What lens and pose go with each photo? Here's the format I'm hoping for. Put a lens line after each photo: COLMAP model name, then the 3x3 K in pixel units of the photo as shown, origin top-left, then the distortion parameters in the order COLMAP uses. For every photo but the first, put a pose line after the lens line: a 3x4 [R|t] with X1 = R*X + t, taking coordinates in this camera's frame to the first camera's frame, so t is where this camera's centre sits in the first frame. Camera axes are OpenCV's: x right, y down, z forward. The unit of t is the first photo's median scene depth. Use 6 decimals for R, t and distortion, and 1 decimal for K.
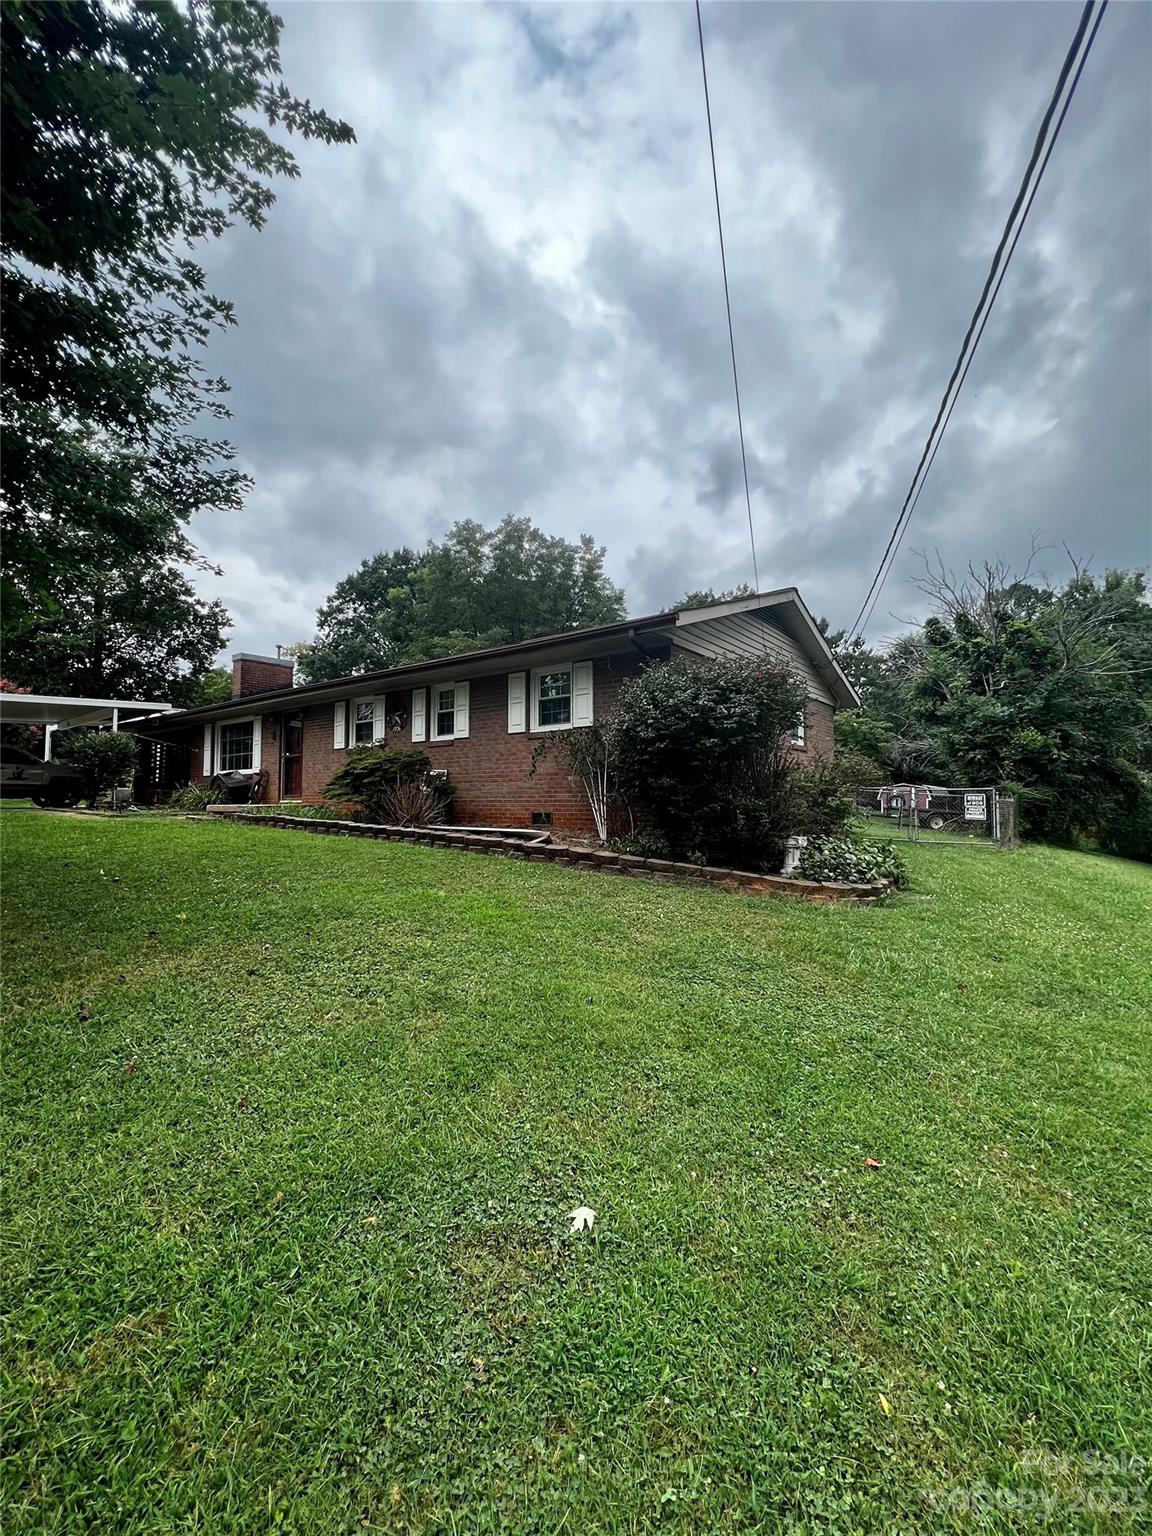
lens RADIAL K [[652.6, 0, 576.0], [0, 652.6, 768.0], [0, 0, 1]] dist [-0.000920, -0.000061]
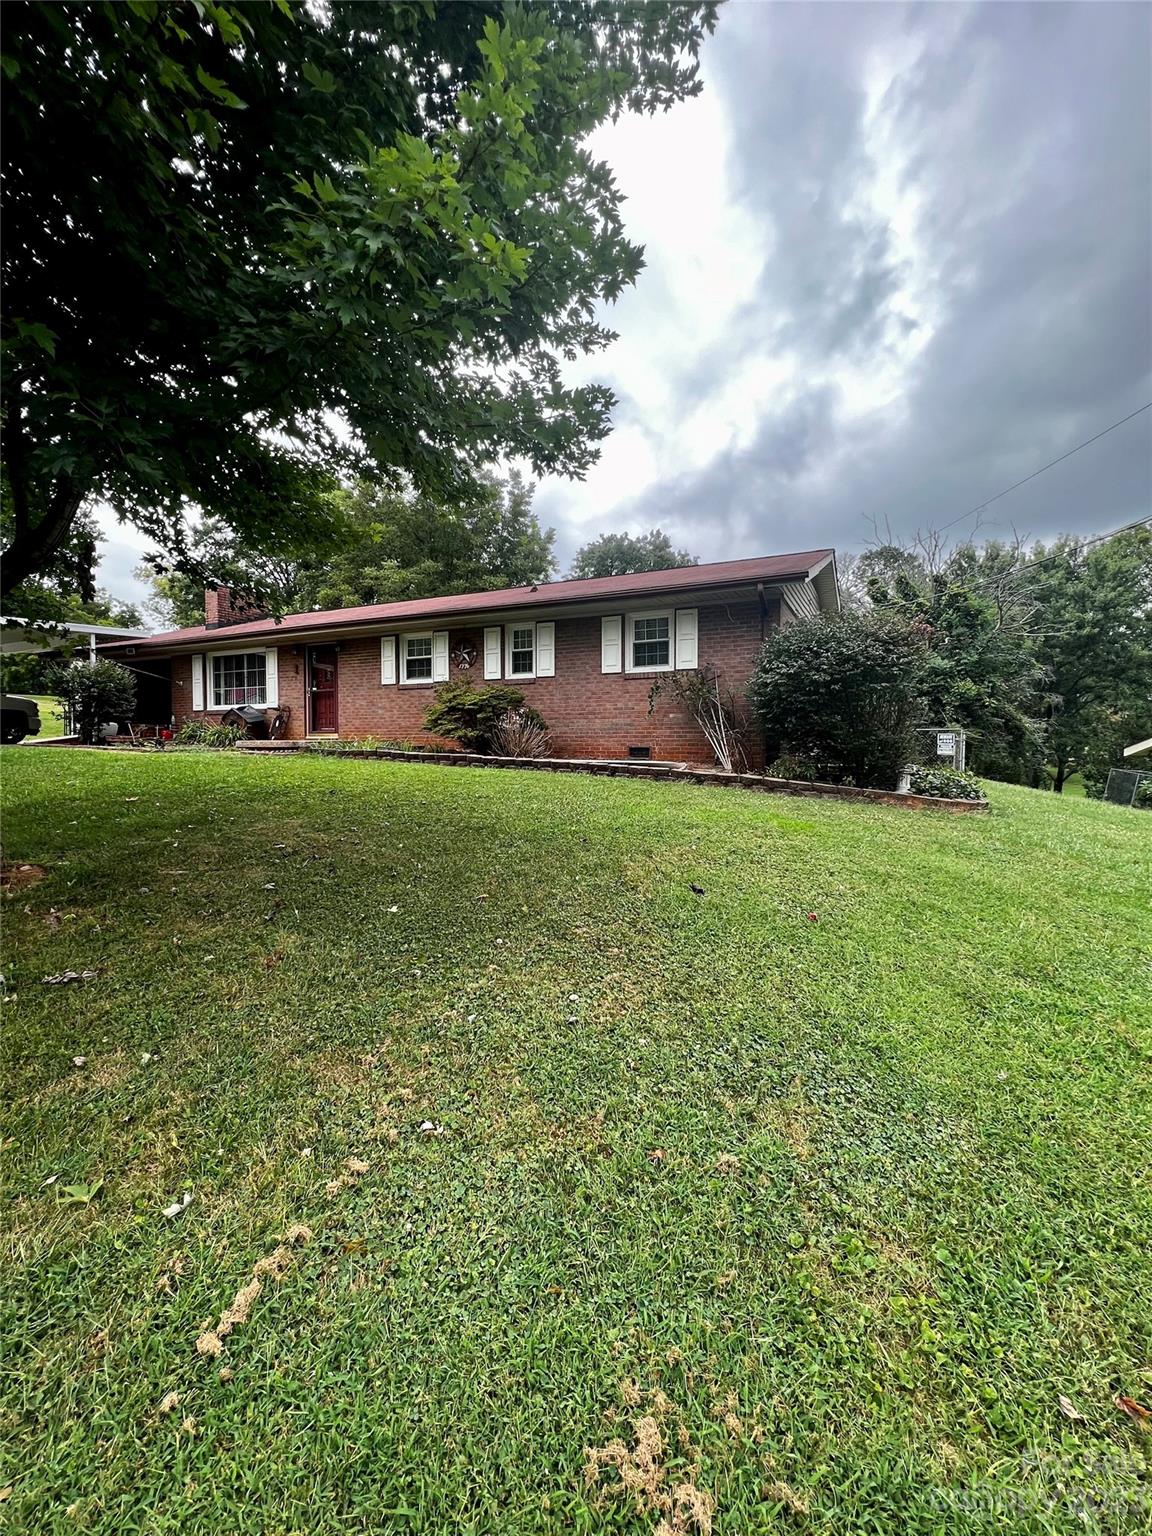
lens RADIAL K [[652.6, 0, 576.0], [0, 652.6, 768.0], [0, 0, 1]] dist [-0.000920, -0.000061]
pose [[0.980240, -0.004305, 0.197764, -0.264188], [-0.013411, 0.996017, 0.088155, 0.005841], [-0.197356, -0.089065, 0.976278, -0.037089]]
